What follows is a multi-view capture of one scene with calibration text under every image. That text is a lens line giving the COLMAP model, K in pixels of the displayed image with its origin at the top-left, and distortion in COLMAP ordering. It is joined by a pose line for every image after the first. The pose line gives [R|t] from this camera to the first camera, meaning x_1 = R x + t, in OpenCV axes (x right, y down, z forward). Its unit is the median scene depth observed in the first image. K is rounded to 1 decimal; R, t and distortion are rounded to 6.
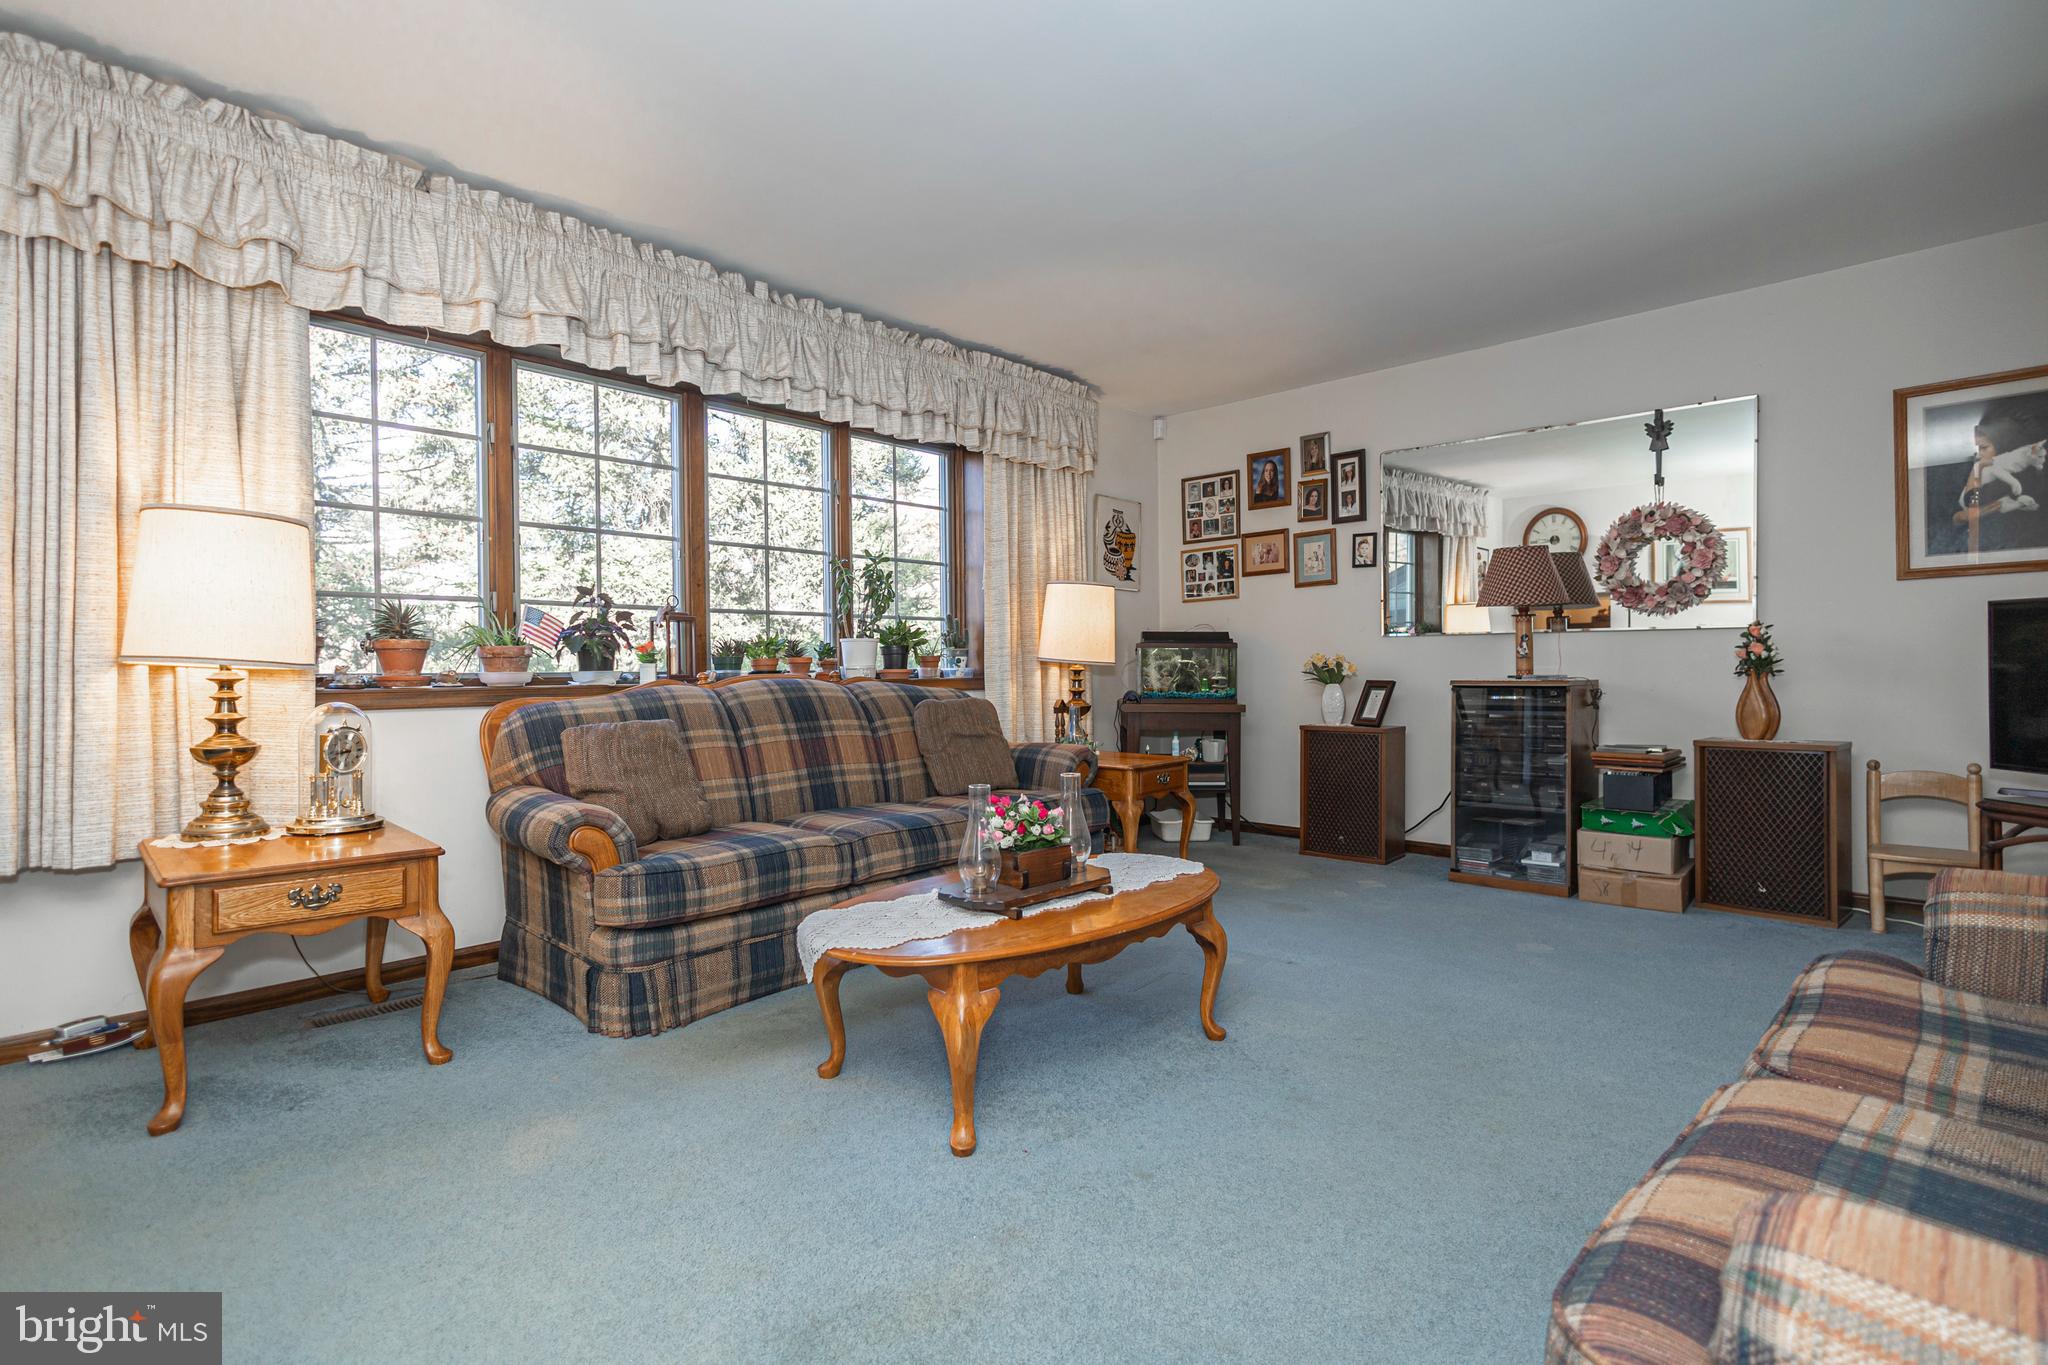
lens RADIAL K [[959.3, 0, 973.4], [0, 959.3, 689.0], [0, 0, 1]] dist [0.009990, -0.006155]
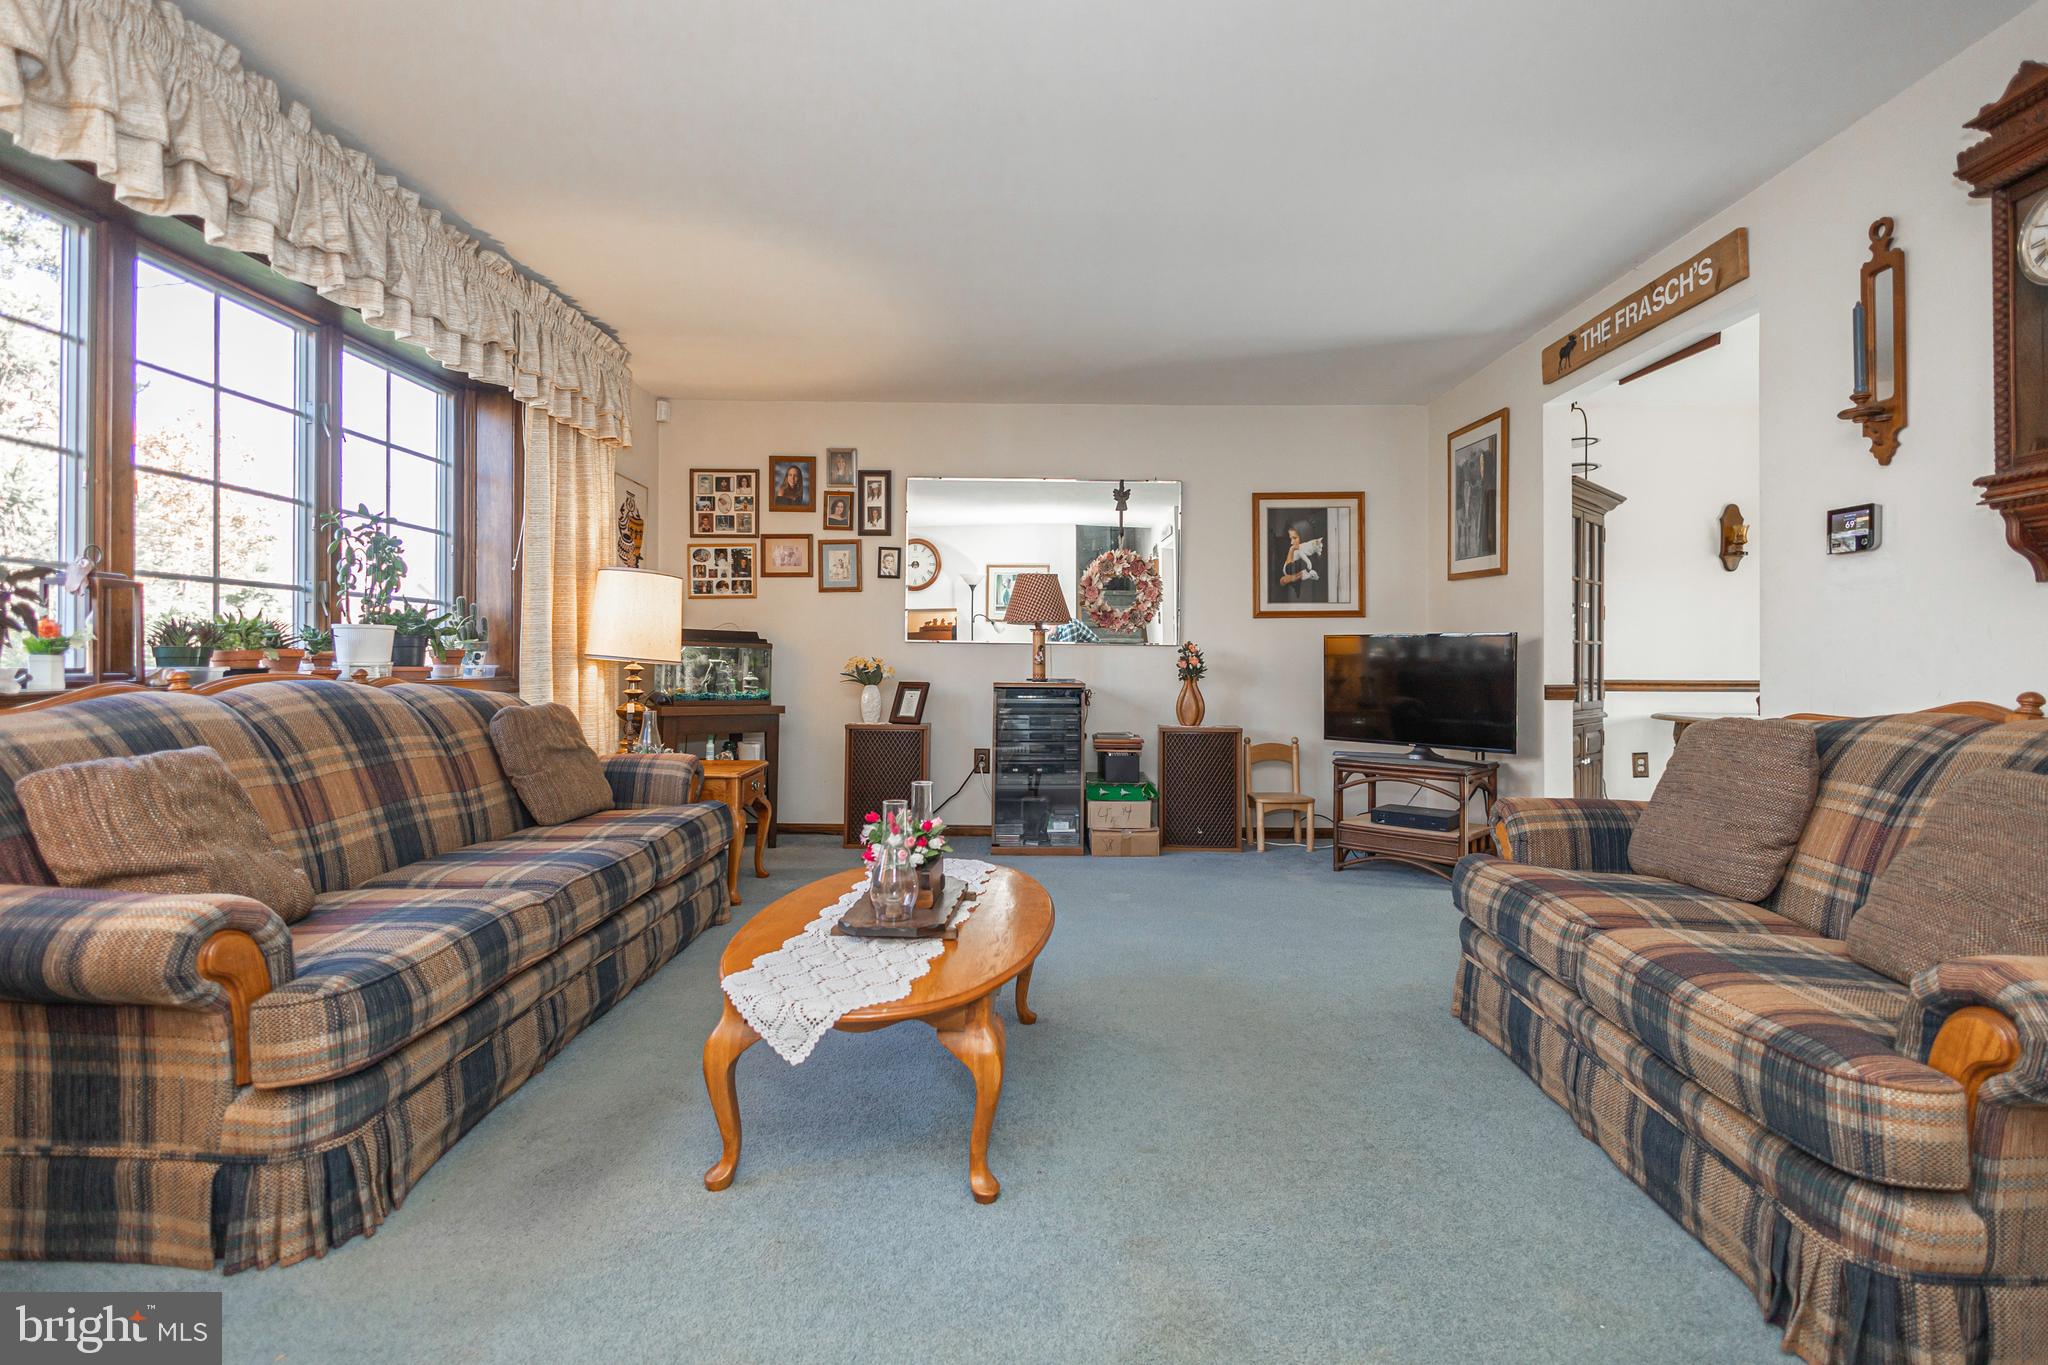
lens RADIAL K [[959.3, 0, 1011.0], [0, 959.3, 665.2], [0, 0, 1]] dist [0.009990, -0.006155]
pose [[0.720936, 0.013043, 0.692879, -0.415429], [0.001322, 0.999795, -0.020196, -0.009204], [-0.693001, 0.015476, 0.720771, 0.197074]]
